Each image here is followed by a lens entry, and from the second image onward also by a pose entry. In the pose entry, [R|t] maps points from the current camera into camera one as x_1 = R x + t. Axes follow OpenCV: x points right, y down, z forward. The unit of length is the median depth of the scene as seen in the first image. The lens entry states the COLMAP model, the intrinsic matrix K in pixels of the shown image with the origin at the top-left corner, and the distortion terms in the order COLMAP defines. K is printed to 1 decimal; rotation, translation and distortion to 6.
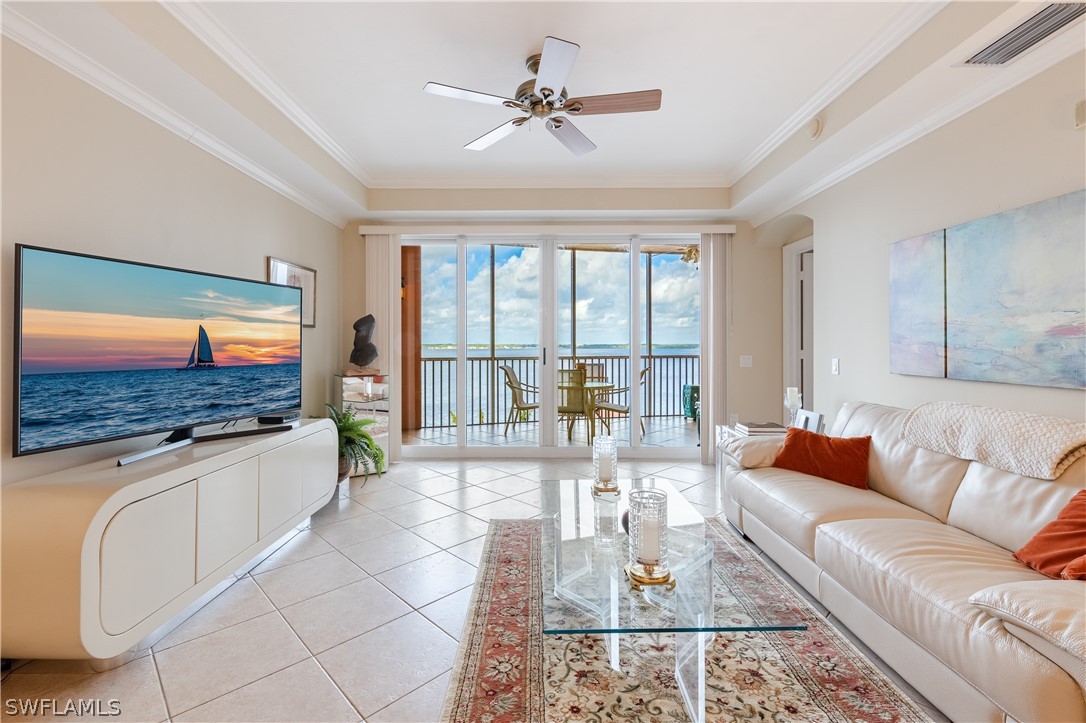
lens RADIAL K [[938.6, 0, 542.9], [0, 938.6, 357.8], [0, 0, 1]] dist [-0.002504, -0.002113]
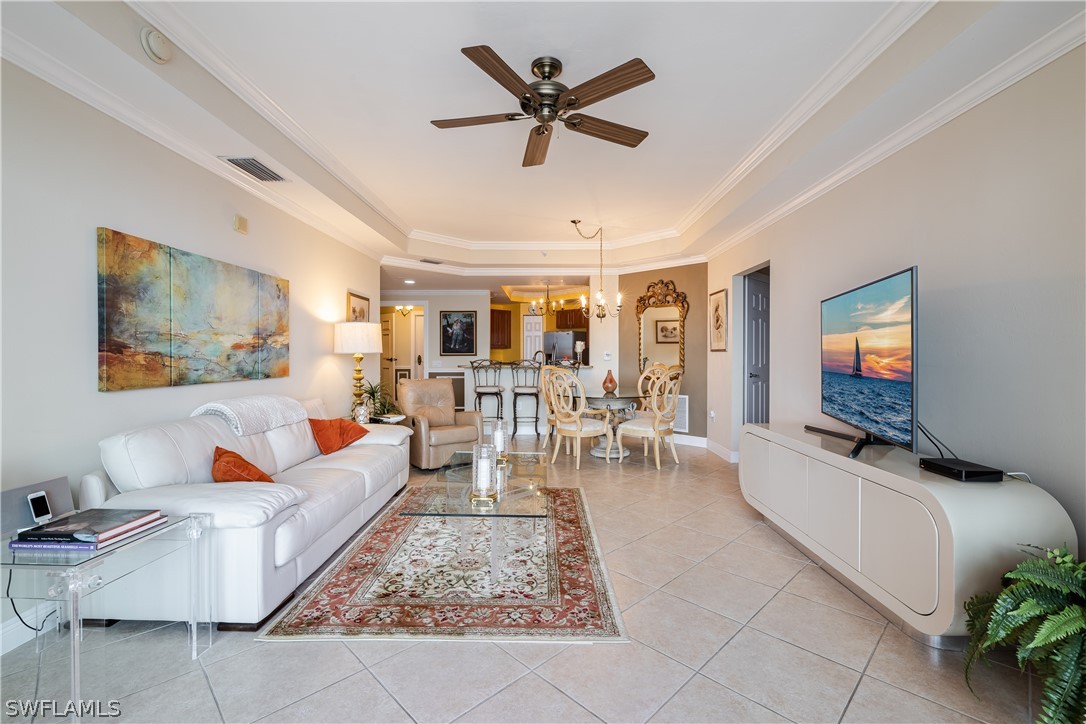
lens RADIAL K [[938.6, 0, 541.7], [0, 938.6, 362.4], [0, 0, 1]] dist [-0.002504, -0.002113]
pose [[-0.999962, -0.000179, 0.008753, -0.004490], [0.000011, 0.999764, 0.021745, -0.028964], [-0.008755, 0.021745, -0.999725, 2.101420]]
